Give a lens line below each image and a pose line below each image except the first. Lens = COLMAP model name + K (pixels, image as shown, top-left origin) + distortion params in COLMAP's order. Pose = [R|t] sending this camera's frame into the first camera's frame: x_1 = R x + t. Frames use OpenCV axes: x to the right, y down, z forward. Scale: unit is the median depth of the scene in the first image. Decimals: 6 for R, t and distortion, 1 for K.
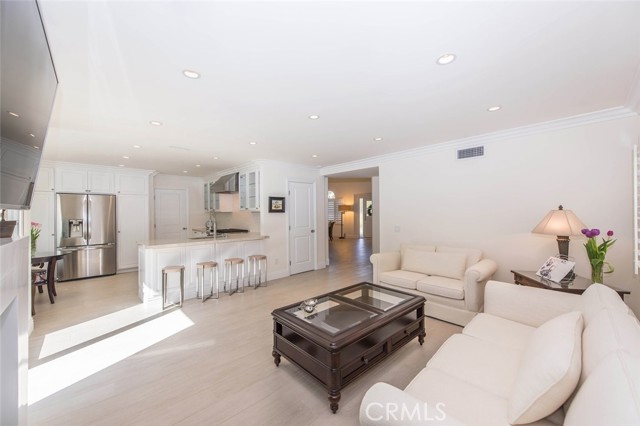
lens RADIAL K [[255.8, 0, 324.4], [0, 255.8, 212.8], [0, 0, 1]] dist [0.012671, 0.000779]
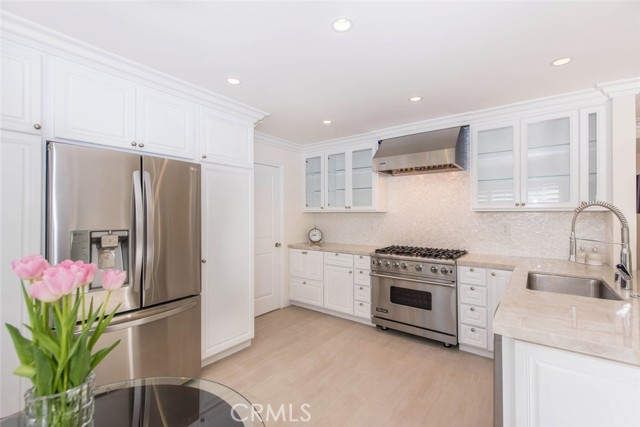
lens RADIAL K [[281.4, 0, 320.3], [0, 281.4, 212.6], [0, 0, 1]] dist [0.011026, -0.000411]
pose [[0.986041, 0.007779, 0.166322, -0.740071], [-0.005995, 0.999919, -0.011224, 0.006475], [-0.166396, 0.010070, 0.986008, 0.597678]]
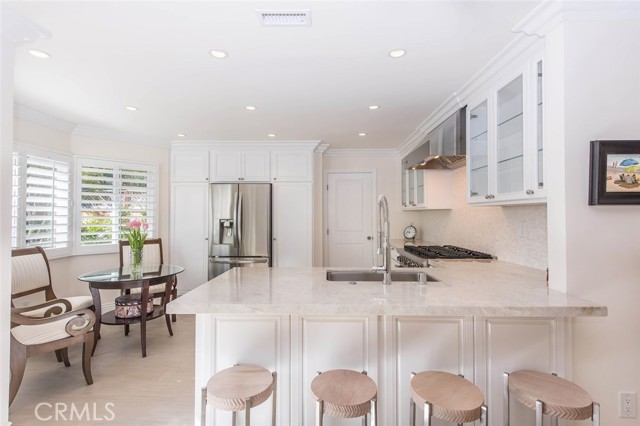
lens RADIAL K [[302.0, 0, 320.7], [0, 302.0, 210.3], [0, 0, 1]] dist [0.010299, -0.002840]
pose [[0.714292, -0.003582, -0.699838, -0.186327], [-0.006115, 0.999917, -0.011359, 0.008633], [0.699821, 0.012393, 0.714211, 0.567388]]
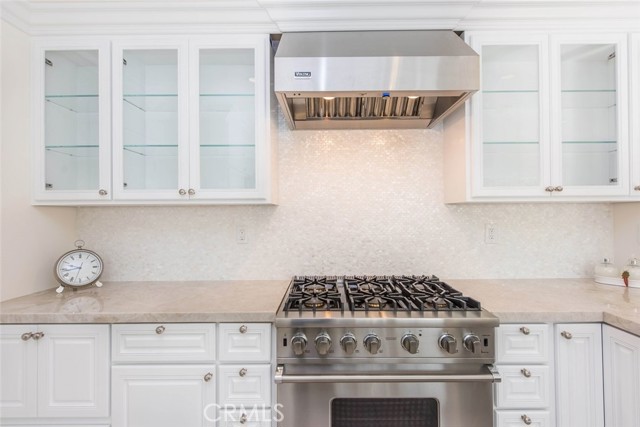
lens RADIAL K [[302.0, 0, 318.1], [0, 302.0, 218.1], [0, 0, 1]] dist [0.010299, -0.002840]
pose [[0.696626, 0.011411, 0.717344, -0.675697], [0.003999, 0.999796, -0.019788, 0.016333], [-0.717424, 0.016653, 0.696438, 0.987054]]
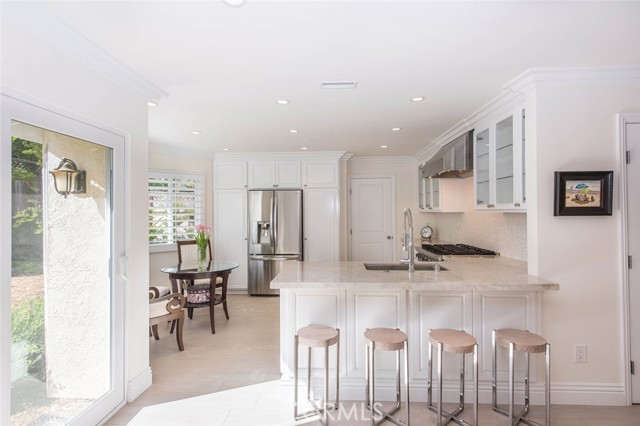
lens RADIAL K [[319.7, 0, 320.3], [0, 319.7, 210.2], [0, 0, 1]] dist [0.011677, -0.000694]
pose [[0.692631, -0.001801, -0.721290, -0.111981], [0.000633, 0.999998, -0.001890, -0.007838], [0.721292, 0.000852, 0.692631, 0.420739]]
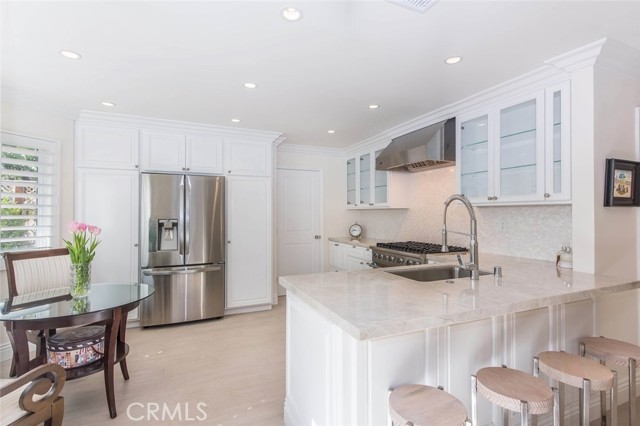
lens RADIAL K [[302.0, 0, 320.9], [0, 302.0, 213.2], [0, 0, 1]] dist [0.010299, -0.002840]
pose [[0.942917, 0.007181, -0.332951, -0.411599], [-0.008360, 0.999963, -0.002110, 0.011542], [0.332923, 0.004773, 0.942942, 0.471441]]
